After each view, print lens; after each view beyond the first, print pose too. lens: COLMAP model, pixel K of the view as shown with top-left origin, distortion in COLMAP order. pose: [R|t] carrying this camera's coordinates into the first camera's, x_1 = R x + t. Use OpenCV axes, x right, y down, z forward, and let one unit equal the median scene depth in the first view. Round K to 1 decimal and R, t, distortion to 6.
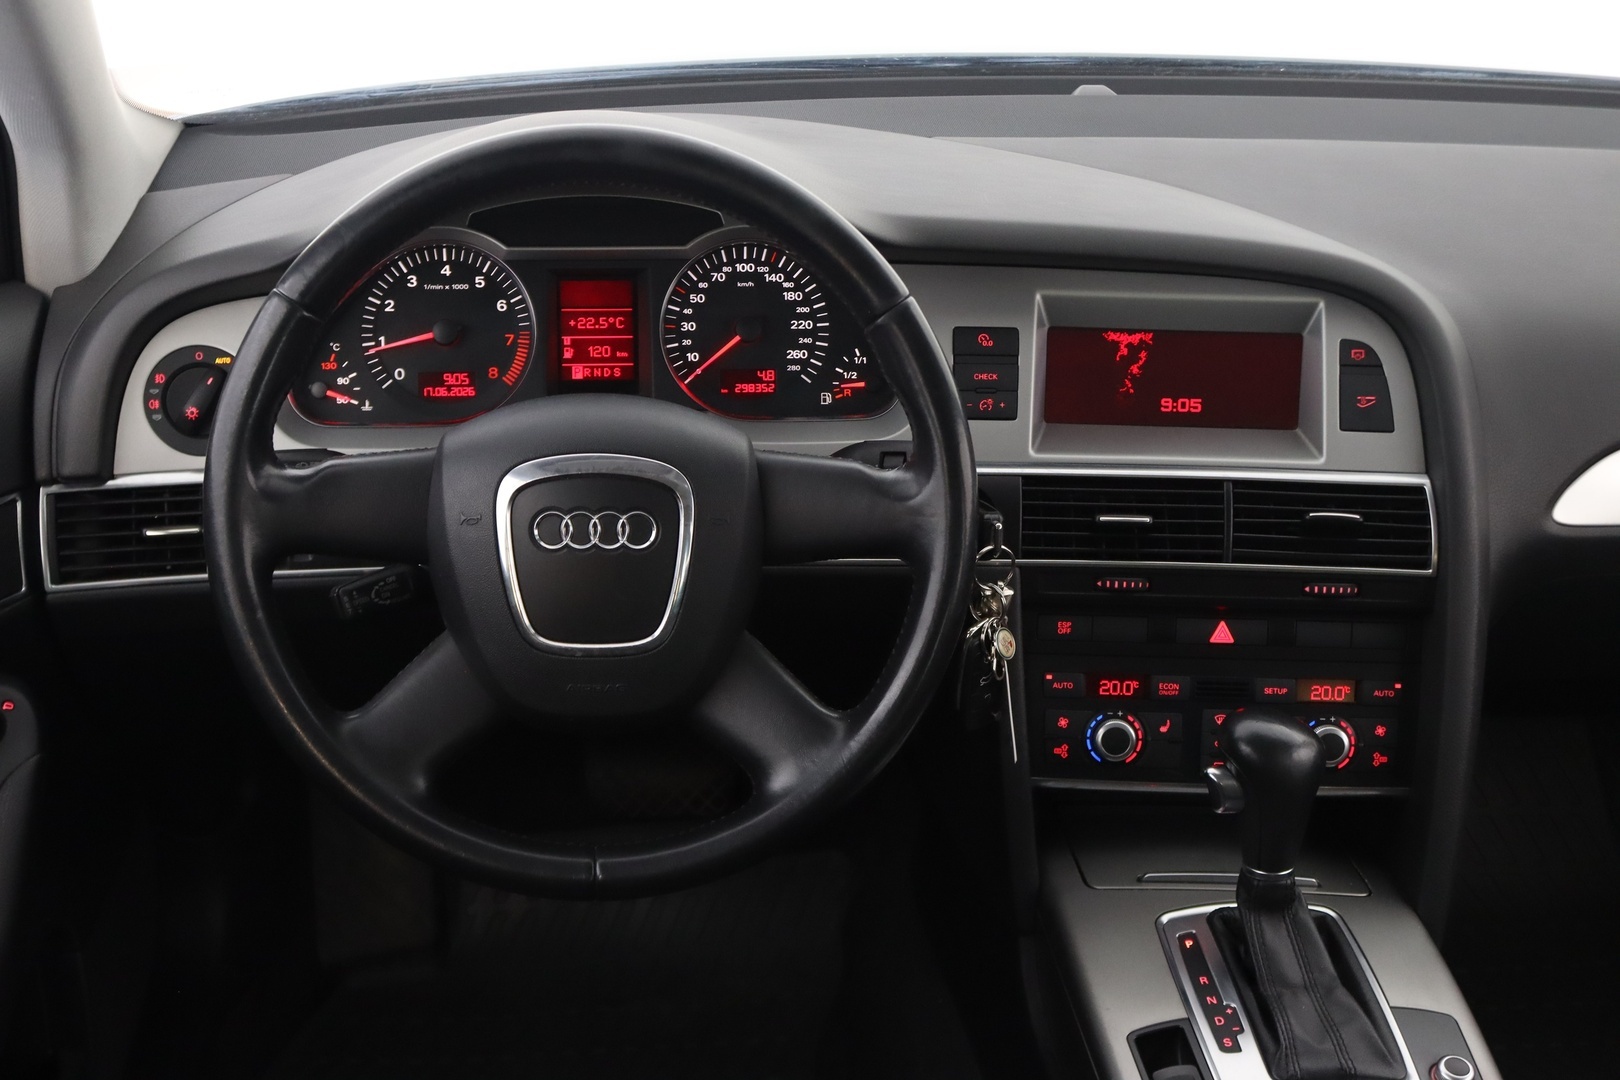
lens RADIAL K [[1920.6, 0, 795.8], [0, 1920.6, 555.0], [0, 0, 1]] dist [-0.105433, 0.000000]
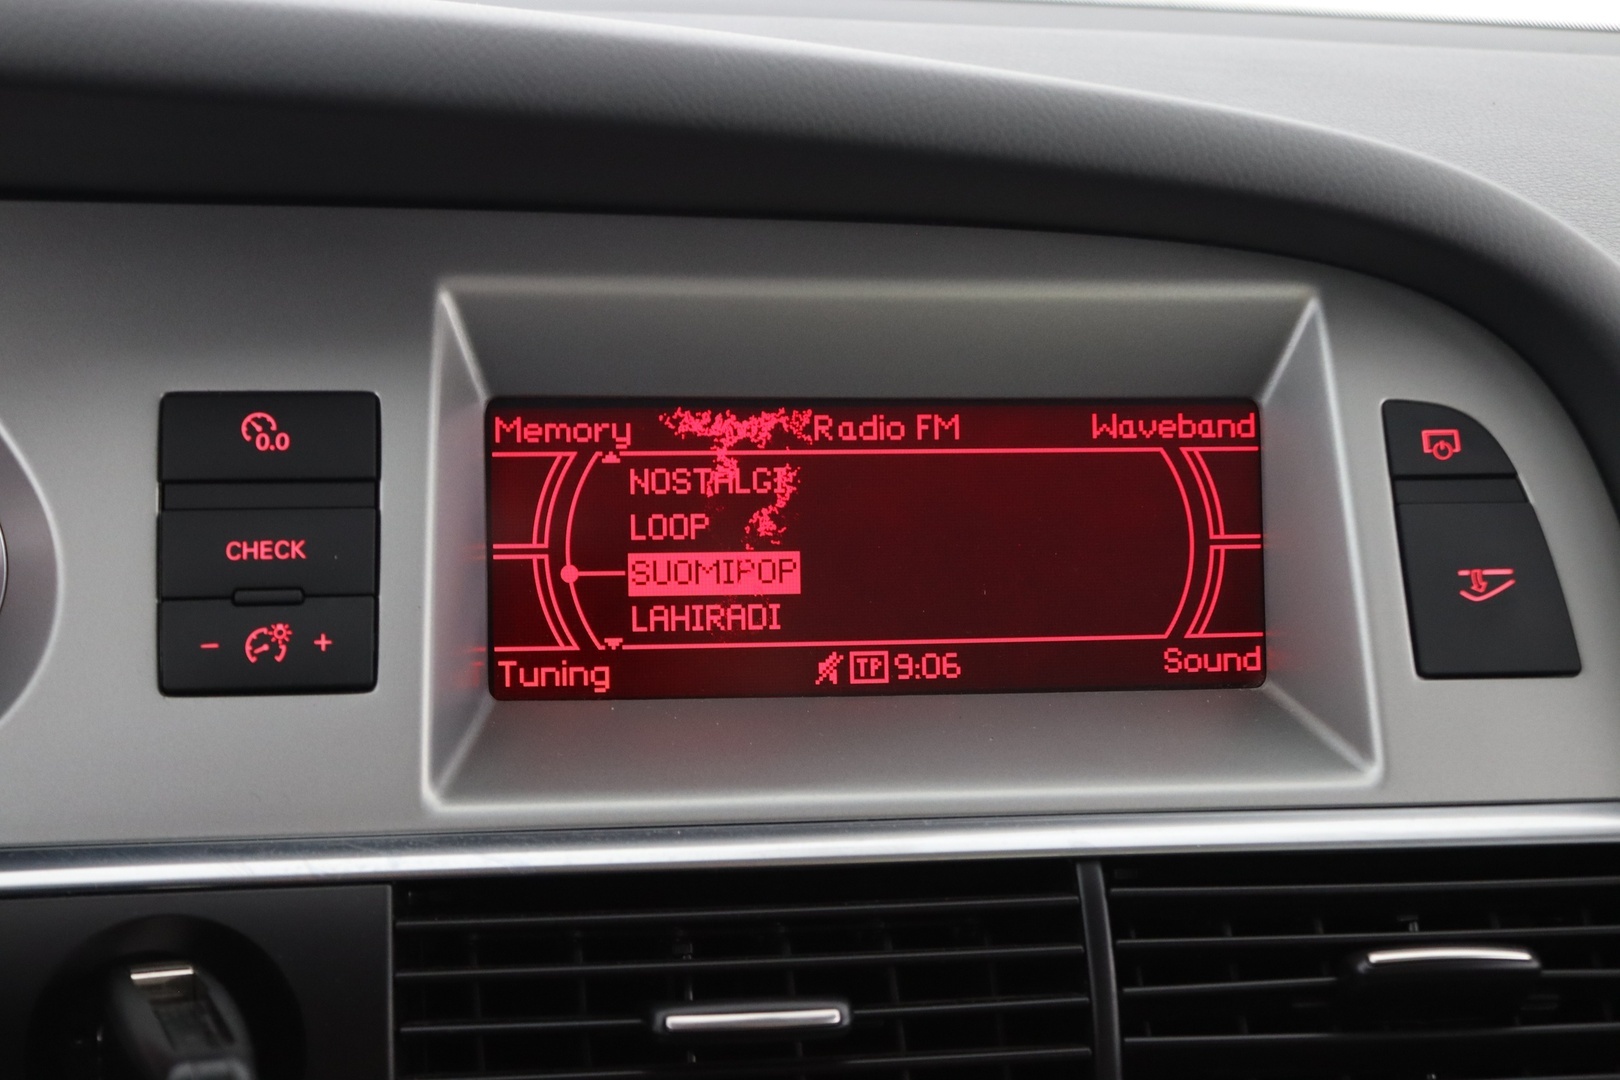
lens RADIAL K [[2049.1, 0, 795.7], [0, 2049.1, 537.9], [0, 0, 1]] dist [-0.071184, 0.000000]
pose [[0.983135, -0.025974, 0.181025, 0.122348], [0.060632, 0.980171, -0.188649, -0.030344], [-0.172535, 0.196443, 0.965216, 0.679442]]
